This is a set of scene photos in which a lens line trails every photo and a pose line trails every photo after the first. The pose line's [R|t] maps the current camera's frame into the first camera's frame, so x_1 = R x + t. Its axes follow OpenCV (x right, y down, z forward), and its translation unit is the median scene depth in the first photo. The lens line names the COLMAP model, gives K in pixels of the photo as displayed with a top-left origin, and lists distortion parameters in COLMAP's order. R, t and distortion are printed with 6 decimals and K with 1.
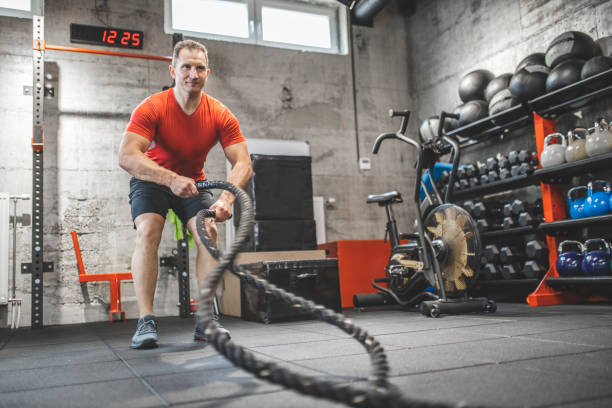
lens RADIAL K [[658.4, 0, 308.5], [0, 658.4, 206.8], [0, 0, 1]] dist [-0.006466, 0.014605]
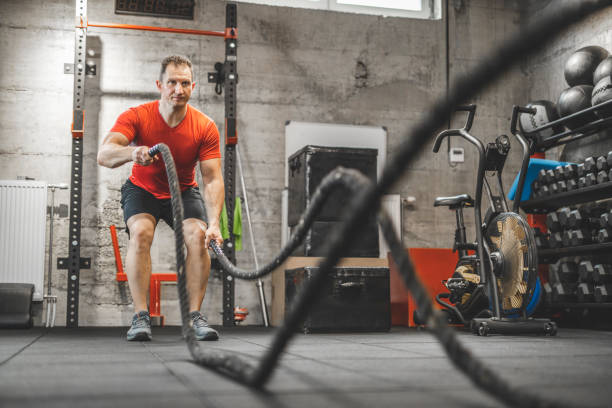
lens RADIAL K [[1145.4, 0, 305.7], [0, 1145.4, 225.6], [0, 0, 1]] dist [0.006831, -0.002805]
pose [[0.981064, 0.039094, -0.189697, 0.204298], [-0.032058, 0.998685, 0.040019, -0.034123], [0.191012, -0.033180, 0.981027, -0.499825]]
